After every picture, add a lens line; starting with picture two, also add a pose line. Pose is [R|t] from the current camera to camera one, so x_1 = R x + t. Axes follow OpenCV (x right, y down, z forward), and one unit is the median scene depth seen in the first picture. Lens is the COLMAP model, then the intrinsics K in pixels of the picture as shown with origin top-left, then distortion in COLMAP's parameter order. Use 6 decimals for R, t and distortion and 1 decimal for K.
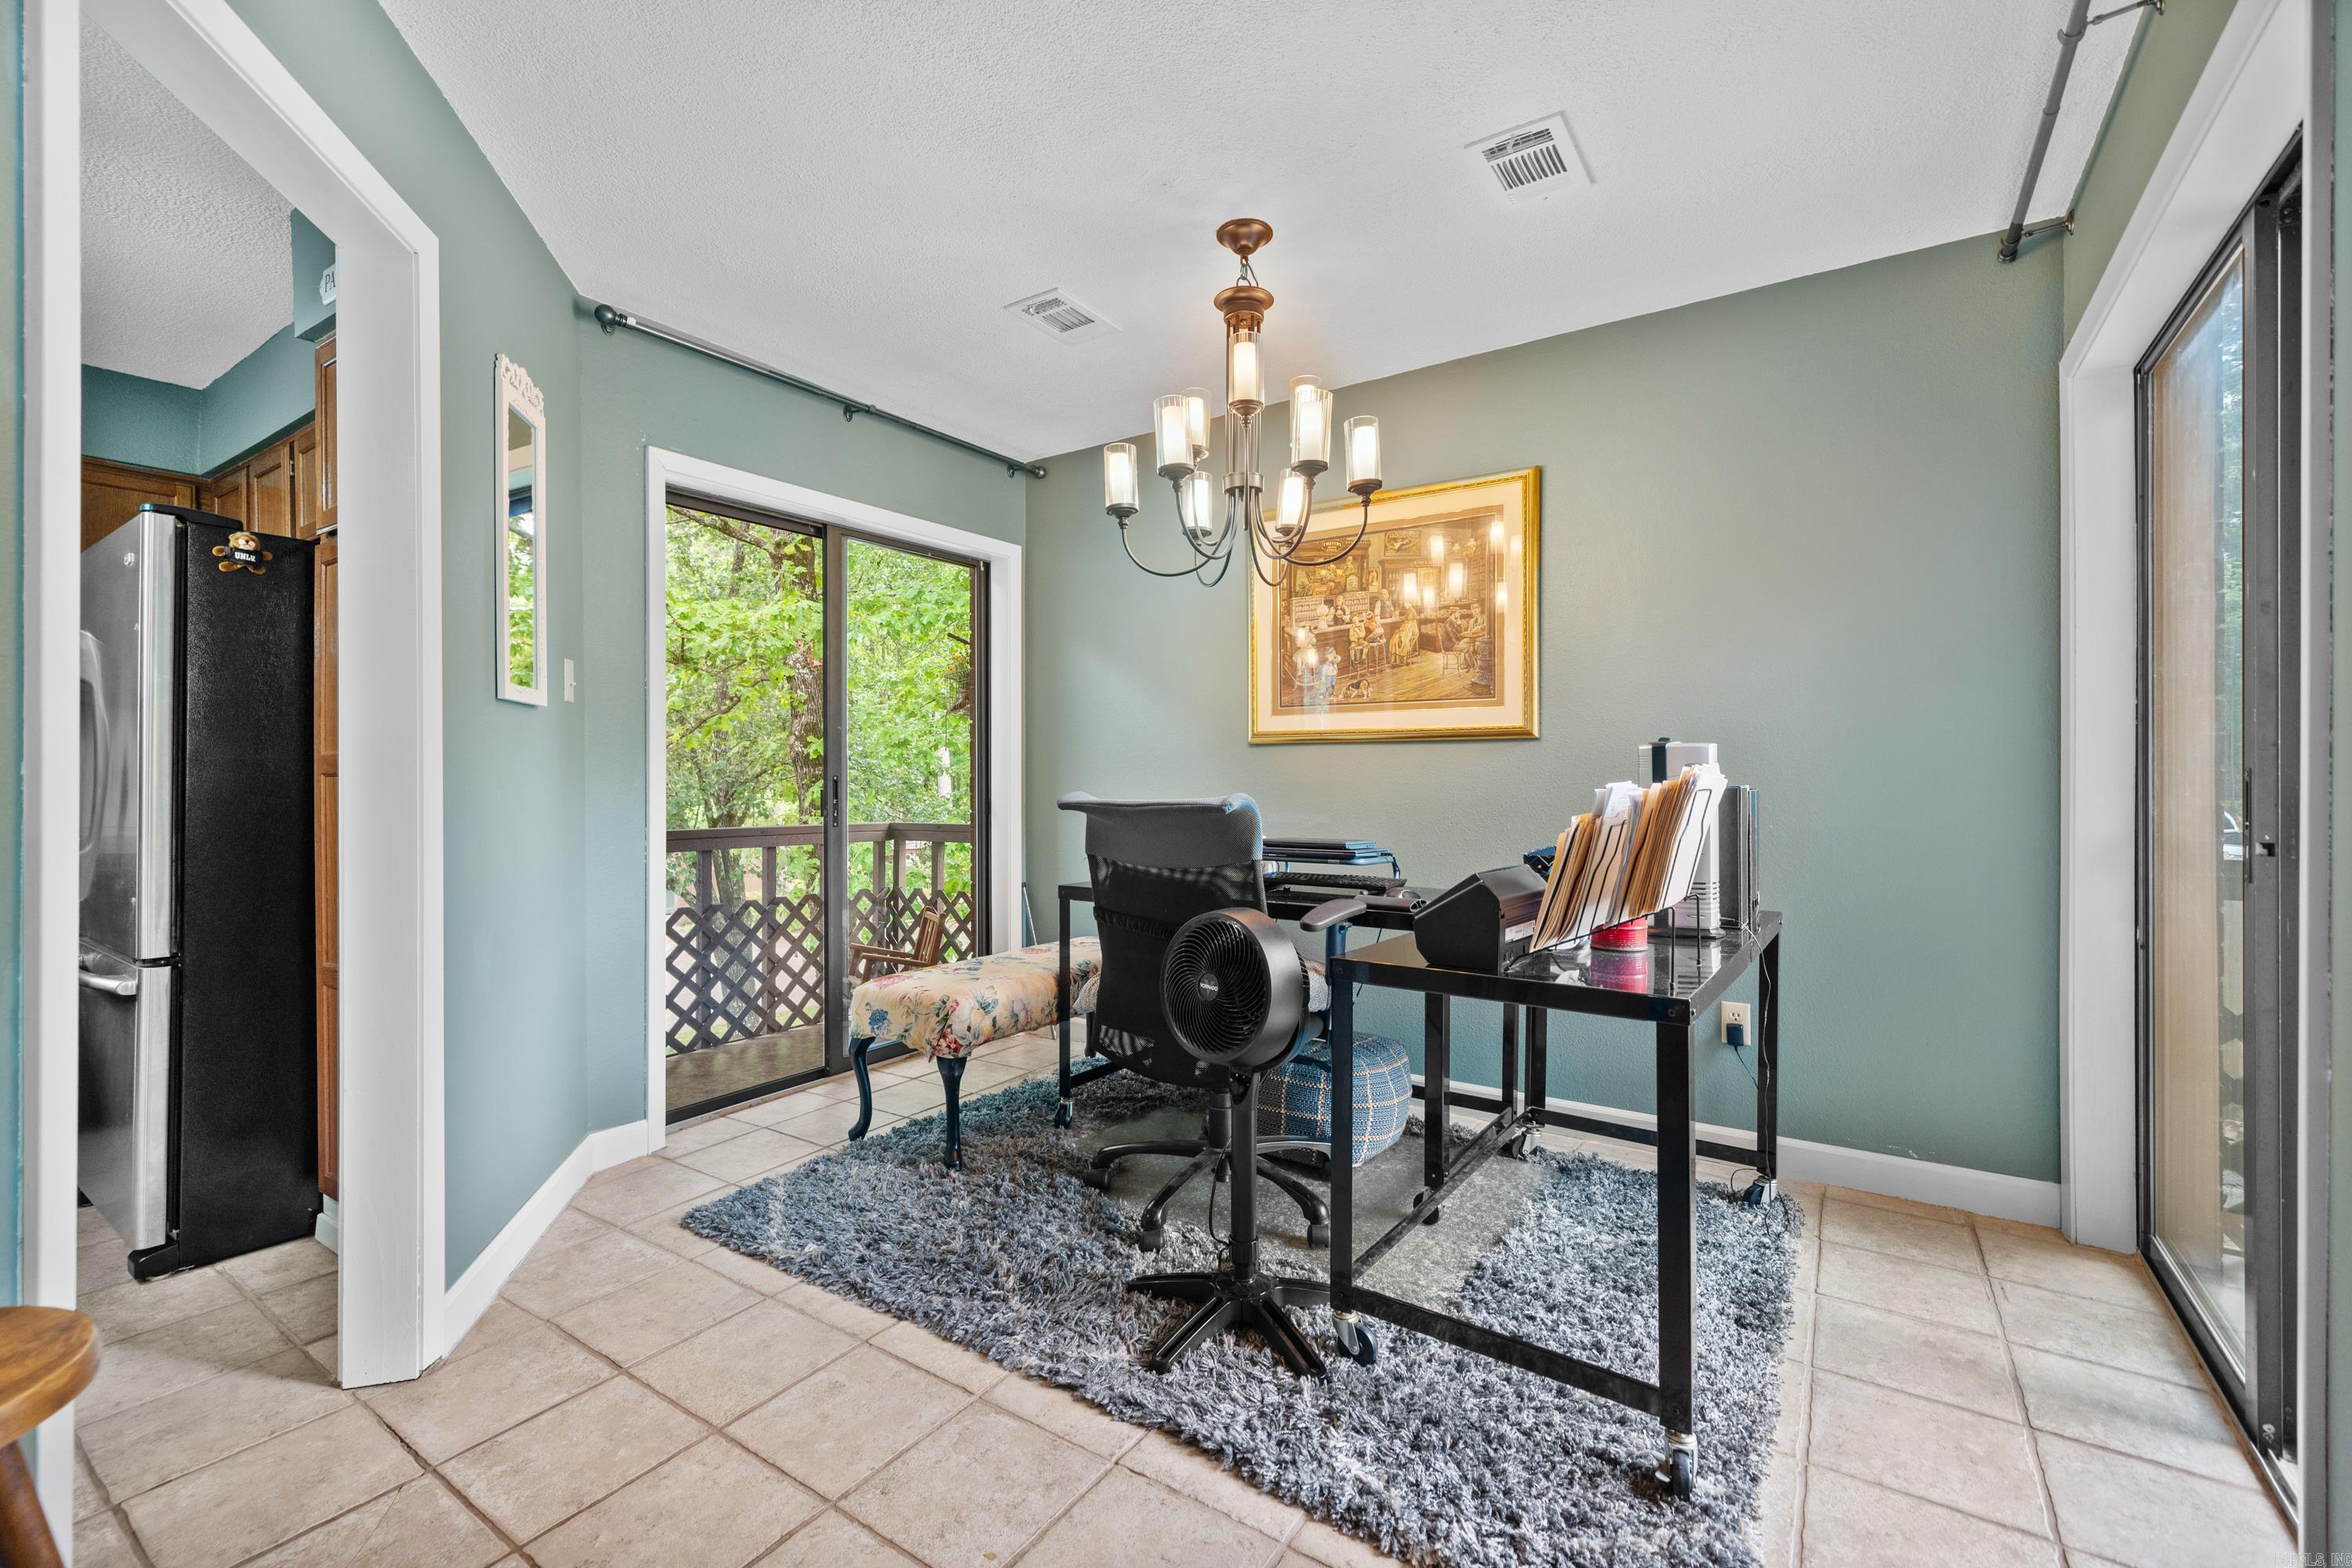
lens RADIAL K [[1047.0, 0, 1135.6], [0, 1047.0, 785.0], [0, 0, 1]] dist [-0.003159, -0.000113]
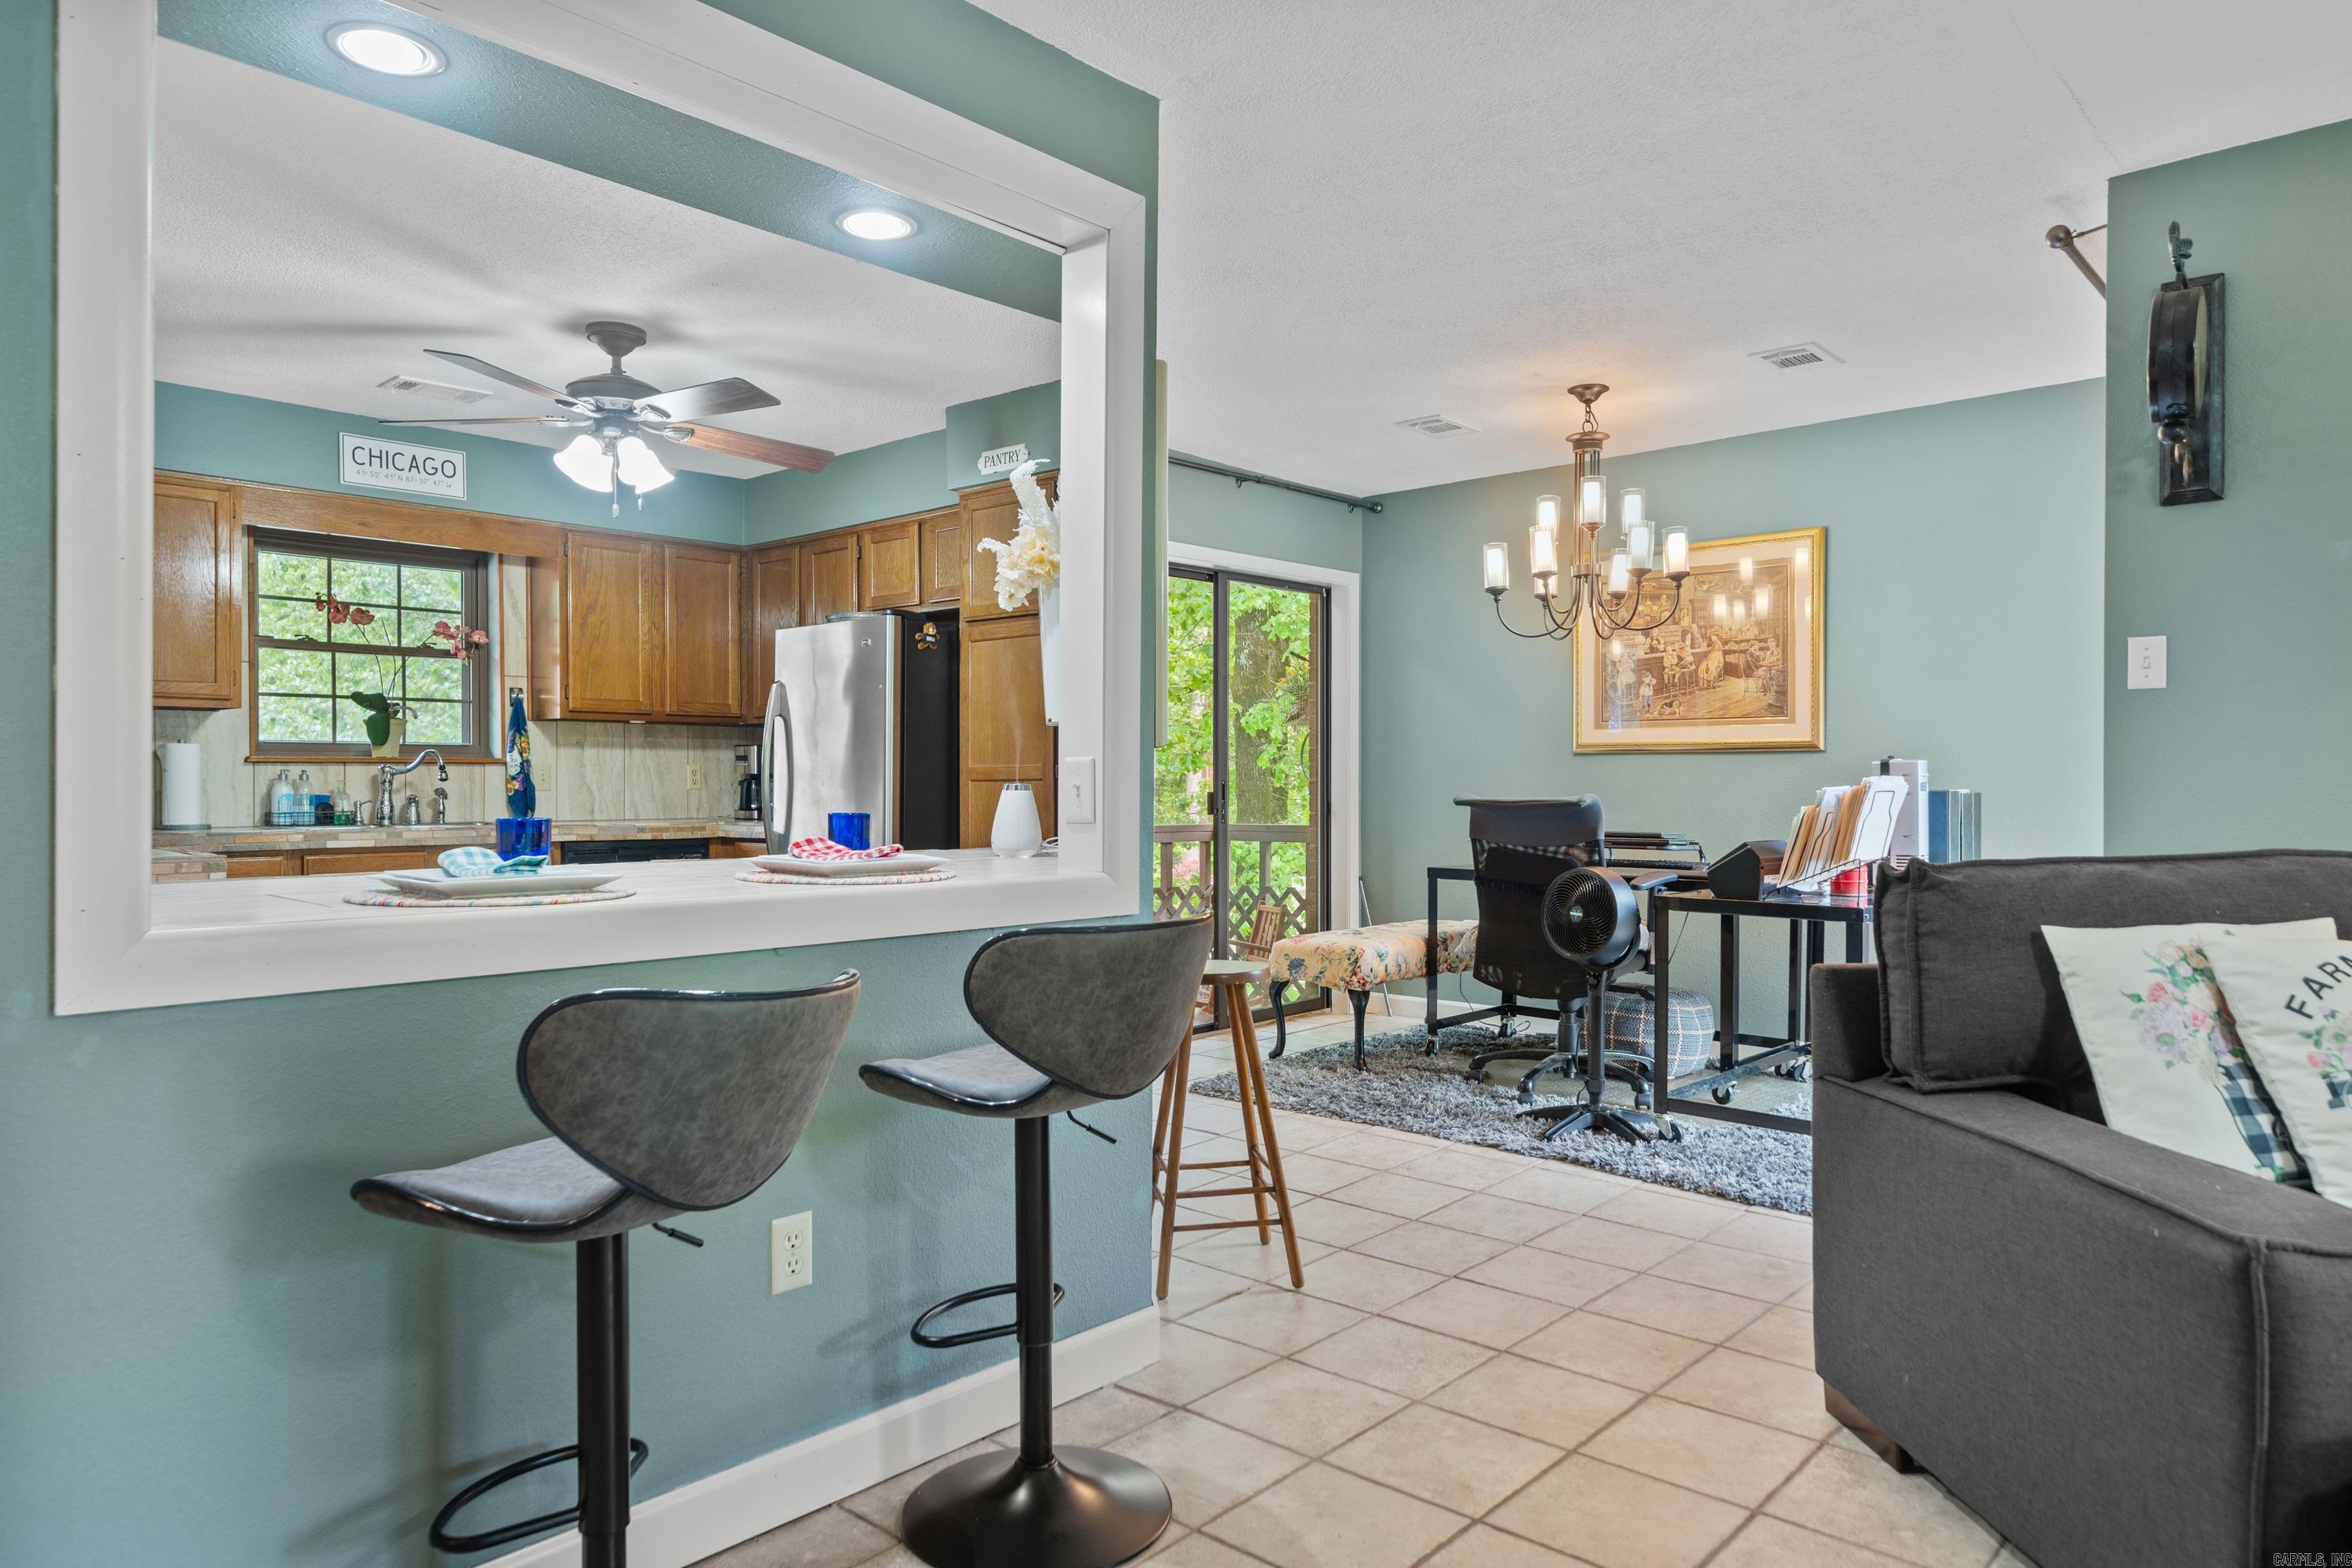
lens RADIAL K [[1479.7, 0, 1190.5], [0, 1479.7, 790.1], [0, 0, 1]] dist [0.000174, -0.006145]
pose [[0.994833, 0.002556, -0.101489, -0.196339], [-0.002495, 0.999997, 0.000719, 0.001801], [0.101490, -0.000462, 0.994836, -0.894879]]
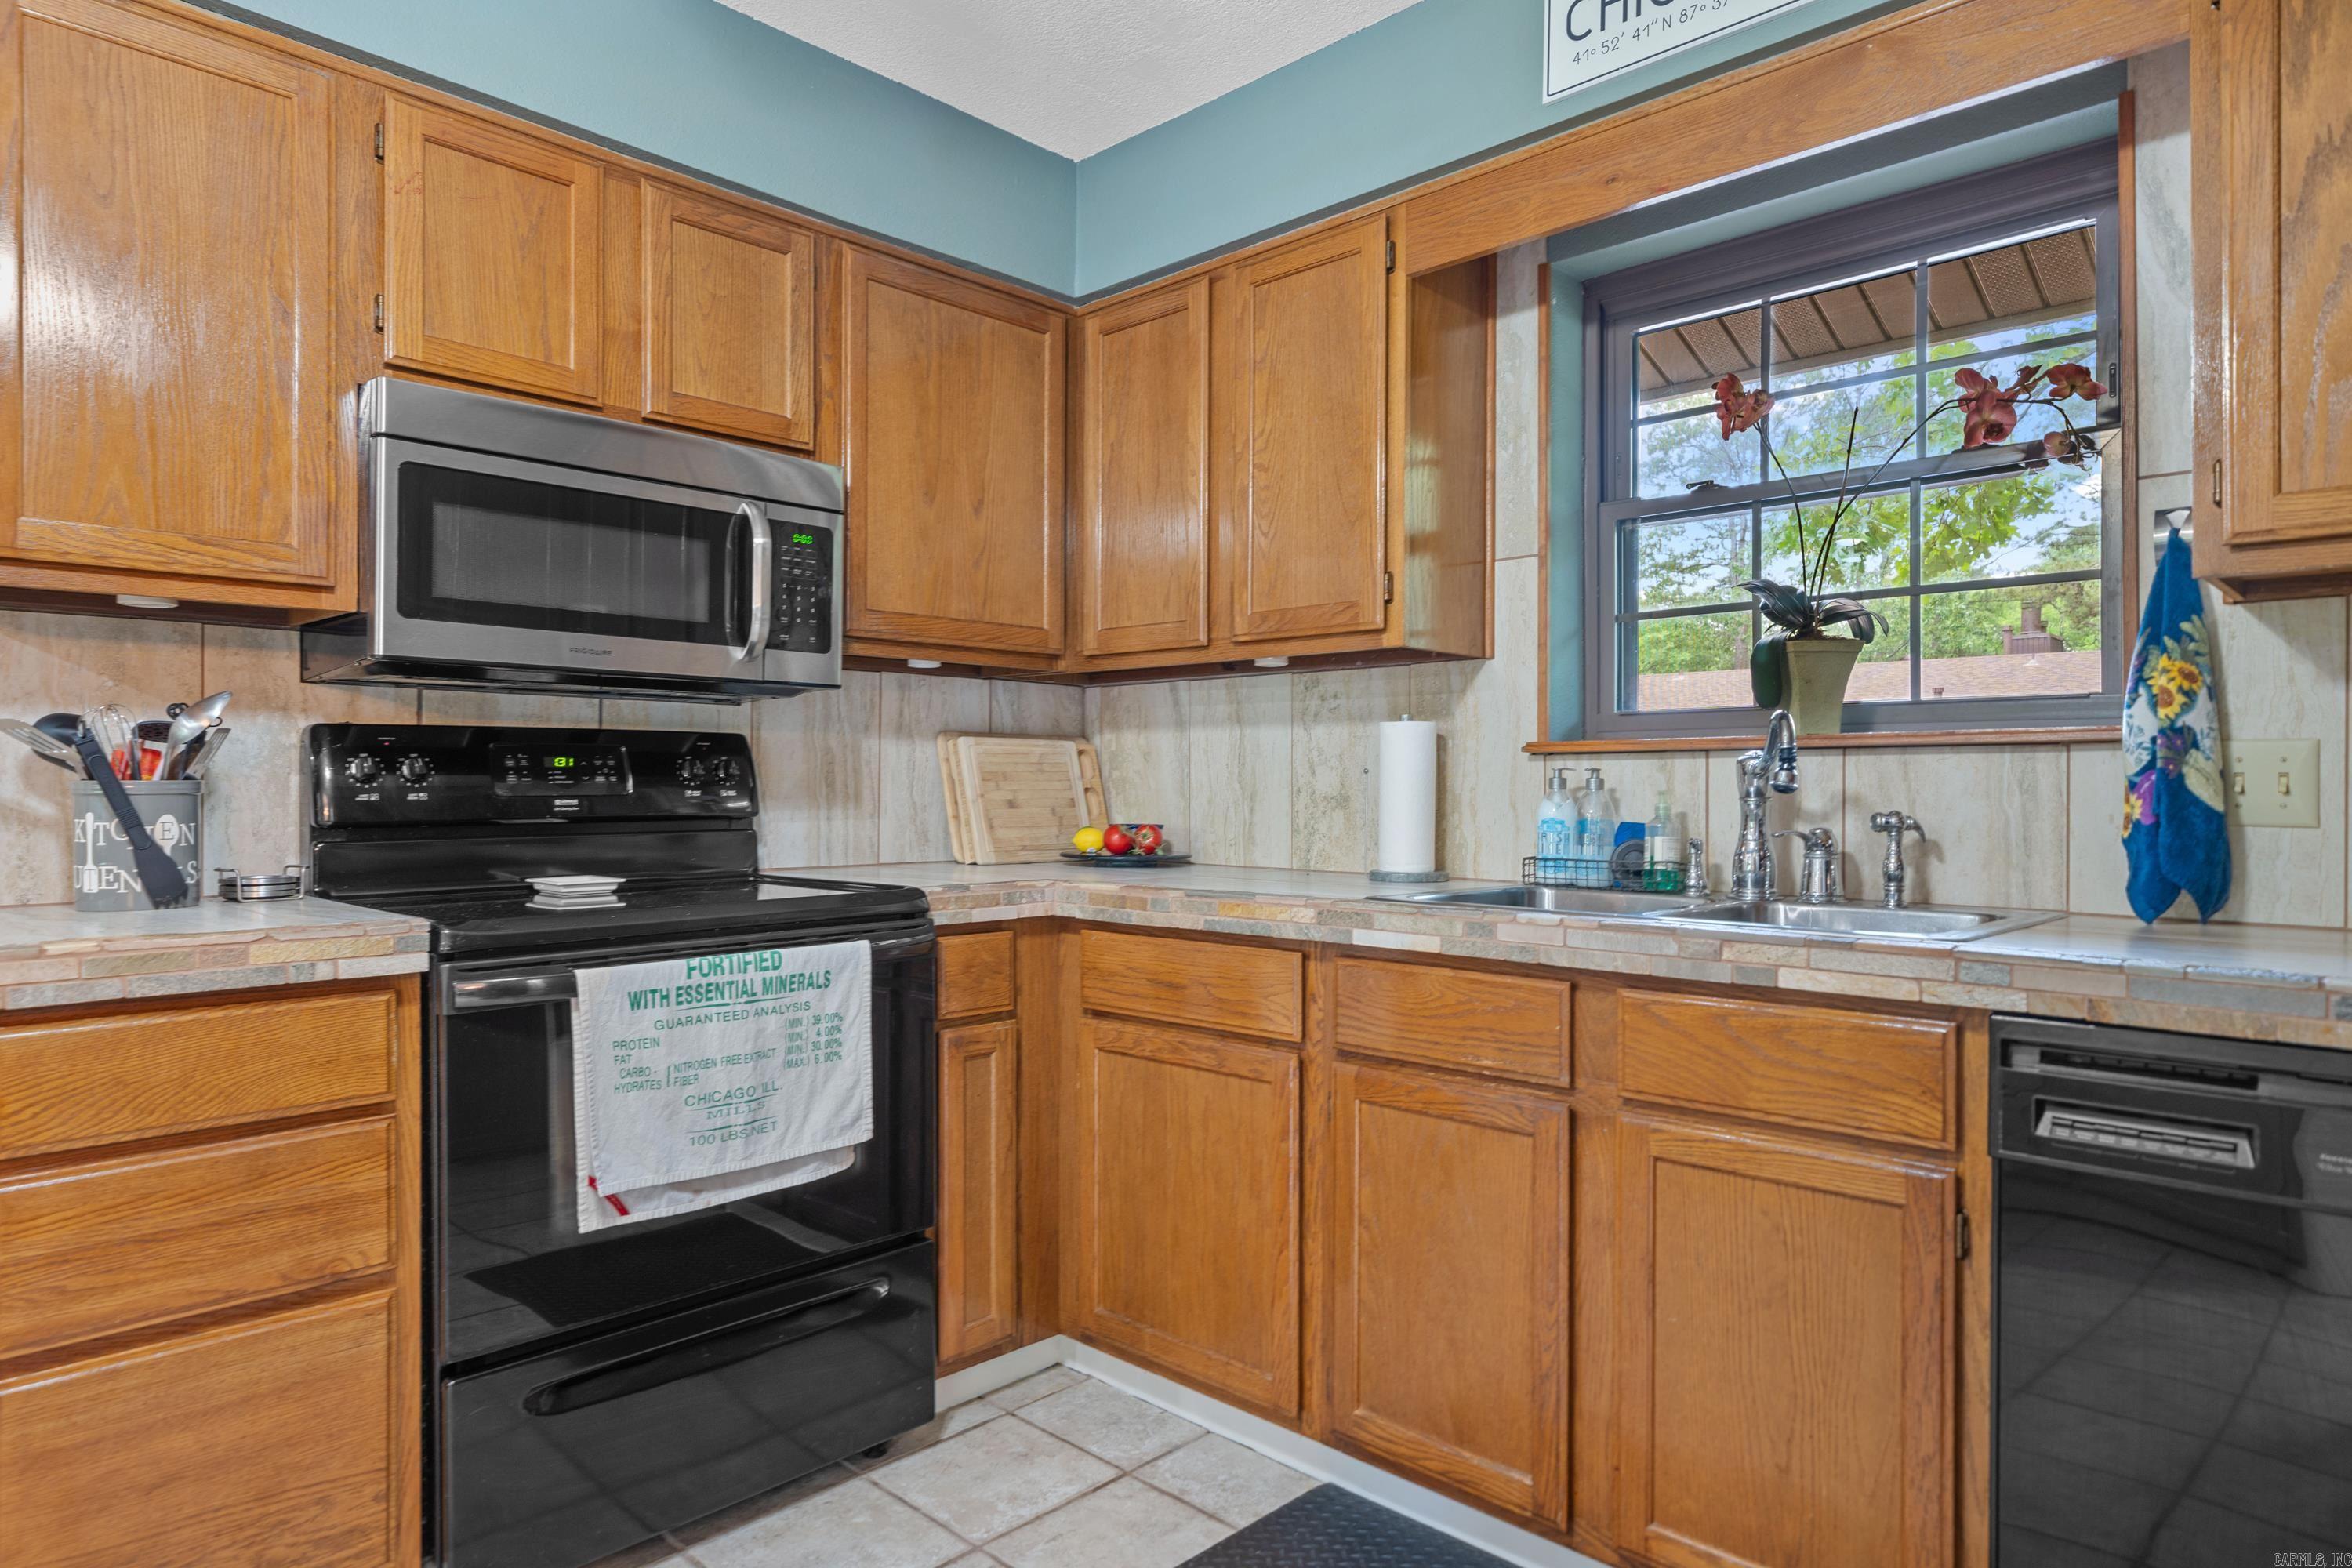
lens RADIAL K [[1375.1, 0, 1160.7], [0, 1375.1, 786.9], [0, 0, 1]] dist [-0.000599, 0.001790]
pose [[-0.132737, -0.002622, -0.991148, -0.657892], [-0.010893, 0.999940, -0.001186, -0.004701], [0.991091, 0.010639, -0.132757, 0.669148]]
